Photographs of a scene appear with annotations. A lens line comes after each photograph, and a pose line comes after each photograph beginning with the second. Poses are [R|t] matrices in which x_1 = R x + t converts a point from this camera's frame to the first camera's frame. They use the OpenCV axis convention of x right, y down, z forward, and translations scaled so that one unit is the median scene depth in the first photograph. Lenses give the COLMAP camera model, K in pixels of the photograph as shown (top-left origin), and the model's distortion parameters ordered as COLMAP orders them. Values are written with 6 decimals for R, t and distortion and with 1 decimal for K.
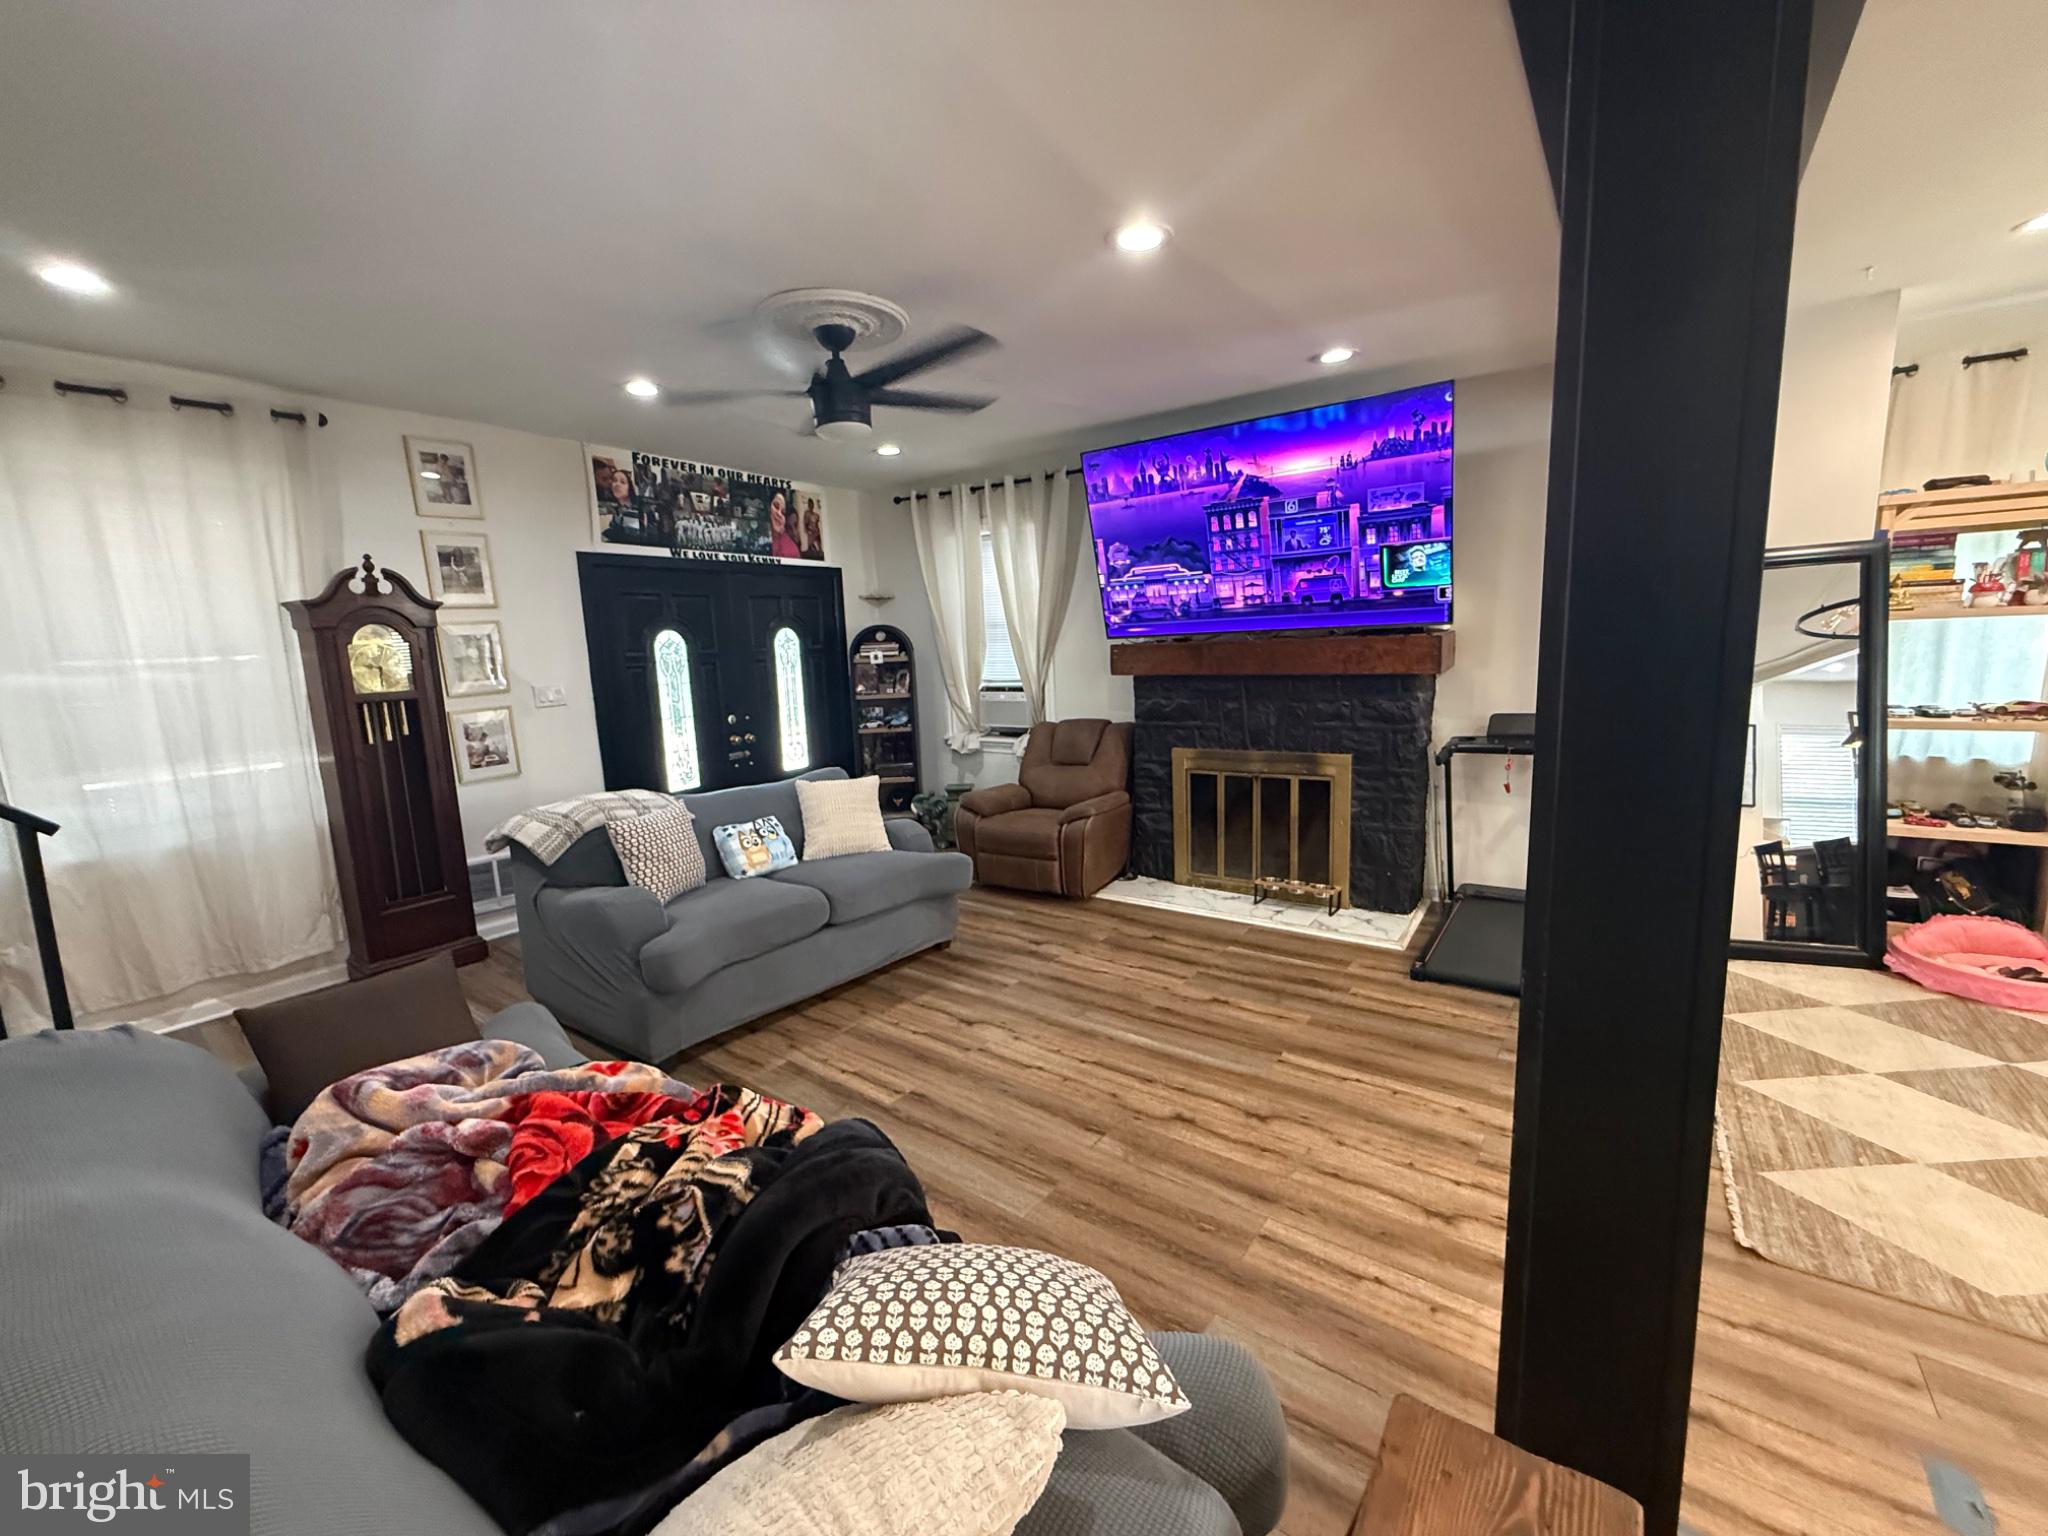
lens RADIAL K [[818.3, 0, 1024.4], [0, 818.3, 778.5], [0, 0, 1]] dist [-0.001447, -0.000301]
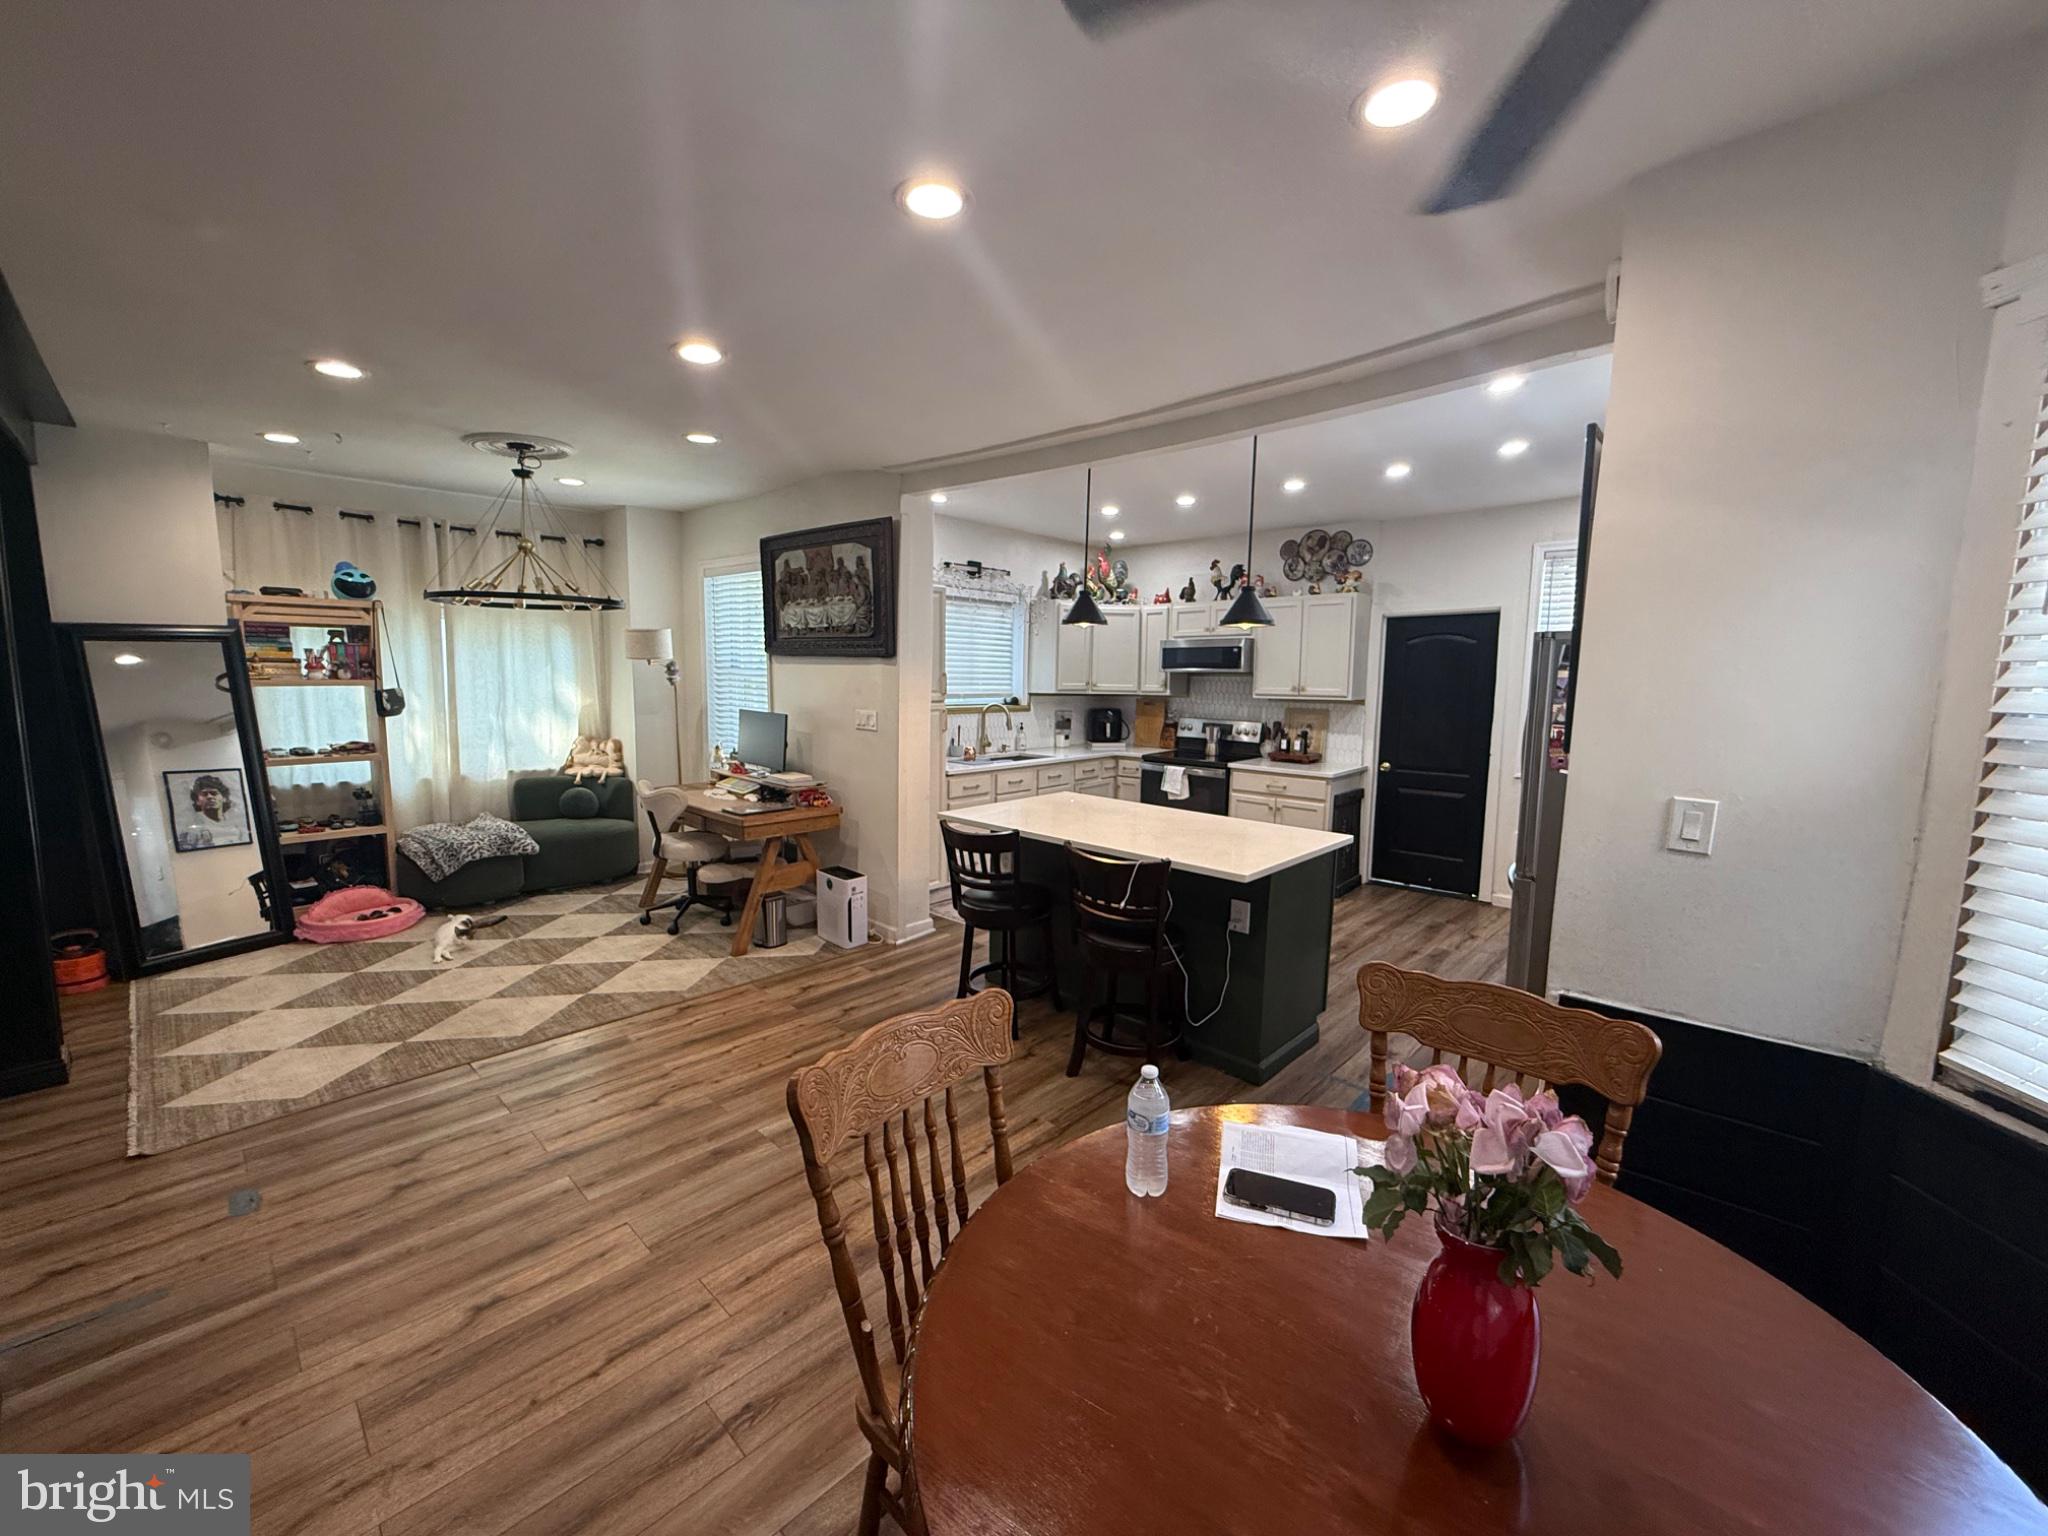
lens RADIAL K [[818.3, 0, 1017.8], [0, 818.3, 769.2], [0, 0, 1]] dist [-0.001447, -0.000301]
pose [[0.125574, -0.078946, 0.988938, -0.104313], [0.138754, 0.988429, 0.061286, 0.027334], [-0.982333, 0.129524, 0.135075, -0.331879]]
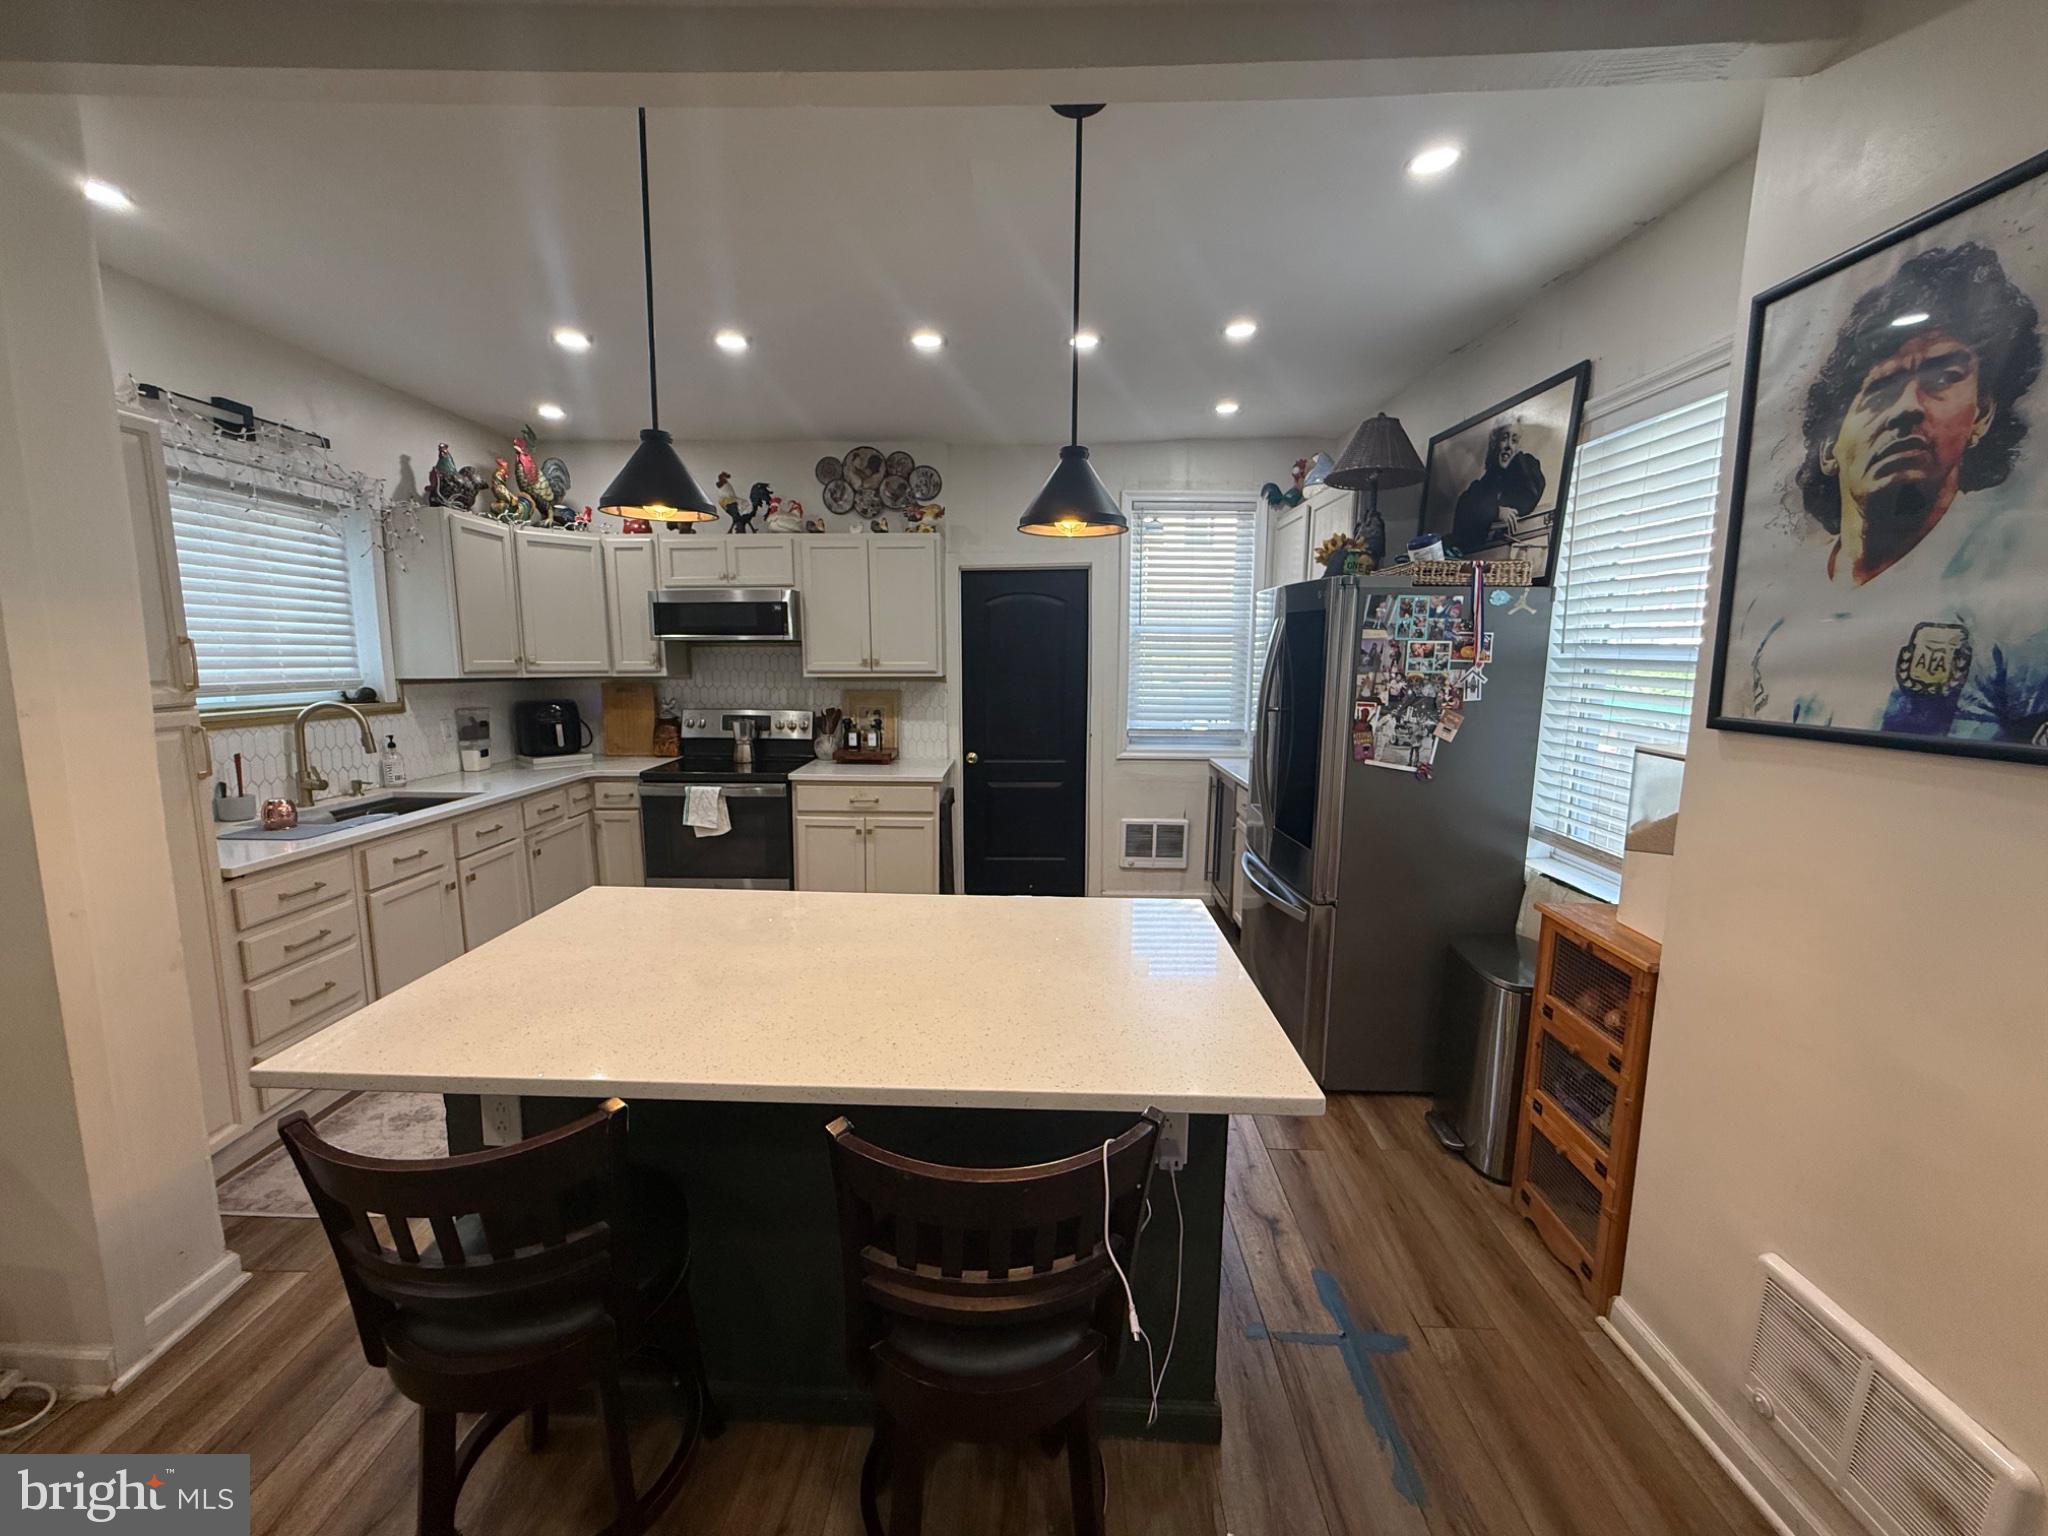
lens RADIAL K [[818.3, 0, 1020.3], [0, 818.3, 769.1], [0, 0, 1]] dist [-0.001447, -0.000301]
pose [[-0.564619, -0.080315, 0.821435, 0.419934], [0.146704, 0.969640, 0.195643, -0.000659], [-0.812209, 0.230972, -0.535694, -0.200453]]
